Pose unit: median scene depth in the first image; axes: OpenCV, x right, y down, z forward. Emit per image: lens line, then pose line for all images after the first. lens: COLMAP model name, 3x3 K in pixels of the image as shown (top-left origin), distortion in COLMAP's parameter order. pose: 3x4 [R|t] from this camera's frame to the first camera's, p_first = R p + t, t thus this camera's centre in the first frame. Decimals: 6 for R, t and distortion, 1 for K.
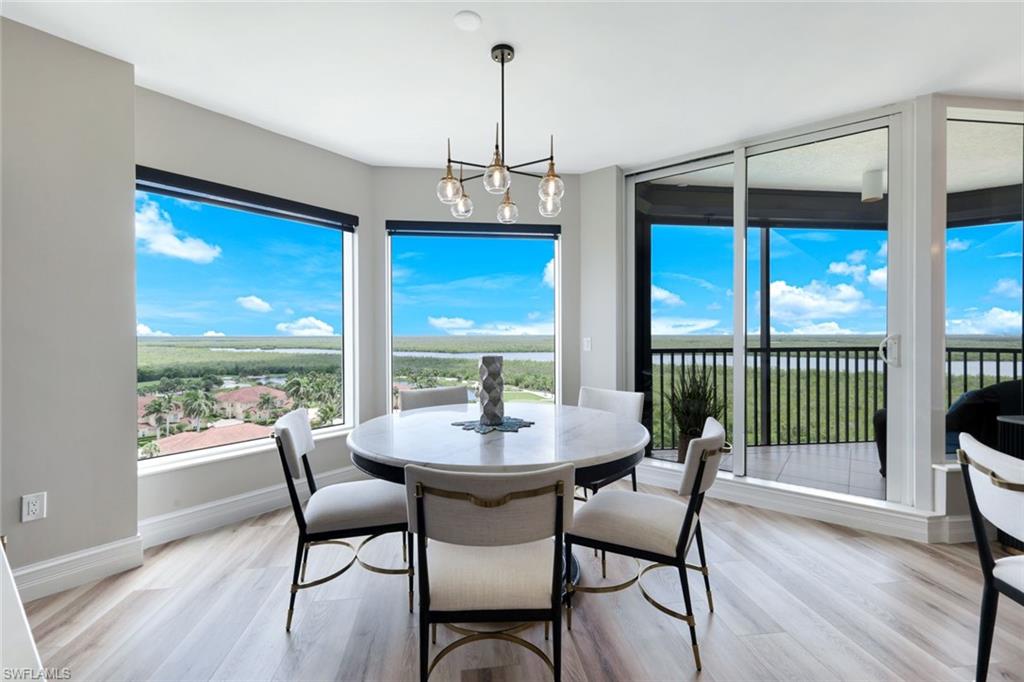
lens RADIAL K [[449.6, 0, 512.0], [0, 449.6, 334.9], [0, 0, 1]] dist [0.000136, 0.000096]
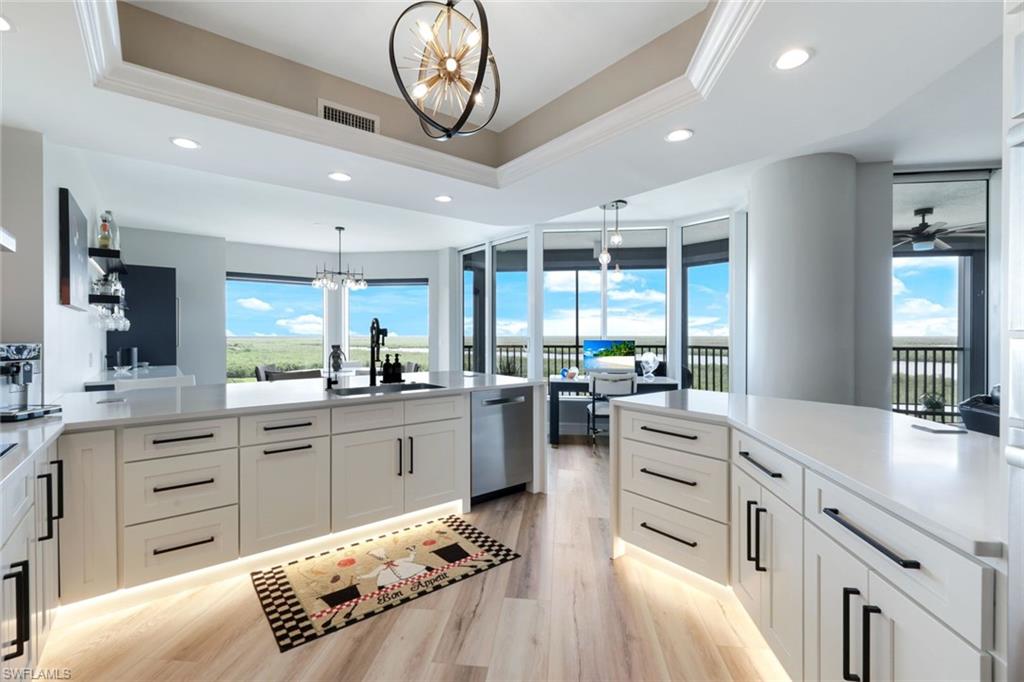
lens RADIAL K [[446.8, 0, 510.7], [0, 446.8, 339.2], [0, 0, 1]] dist [0.004269, 0.000516]
pose [[0.970334, 0.002057, -0.241761, 0.797690], [-0.000072, 0.999966, 0.008219, -0.002408], [0.241770, -0.007958, 0.970301, -0.642643]]
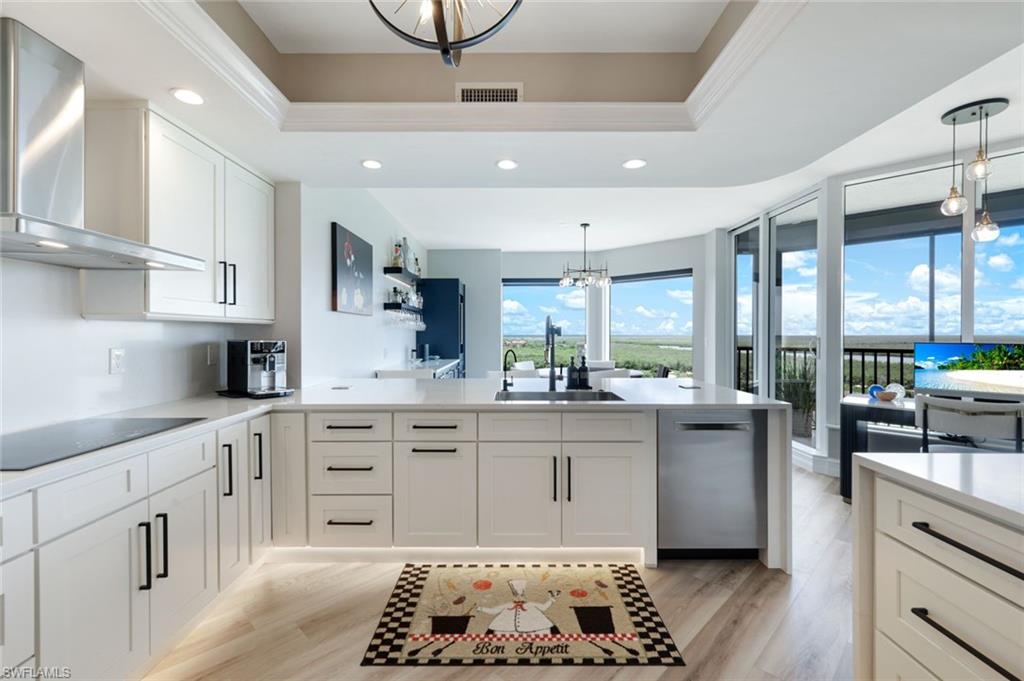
lens RADIAL K [[446.8, 0, 510.7], [0, 446.8, 338.7], [0, 0, 1]] dist [0.004269, 0.000516]
pose [[0.609205, 0.008524, -0.792967, 0.883274], [-0.000917, 0.999949, 0.010045, -0.003497], [0.793012, -0.005392, 0.609182, -0.437424]]
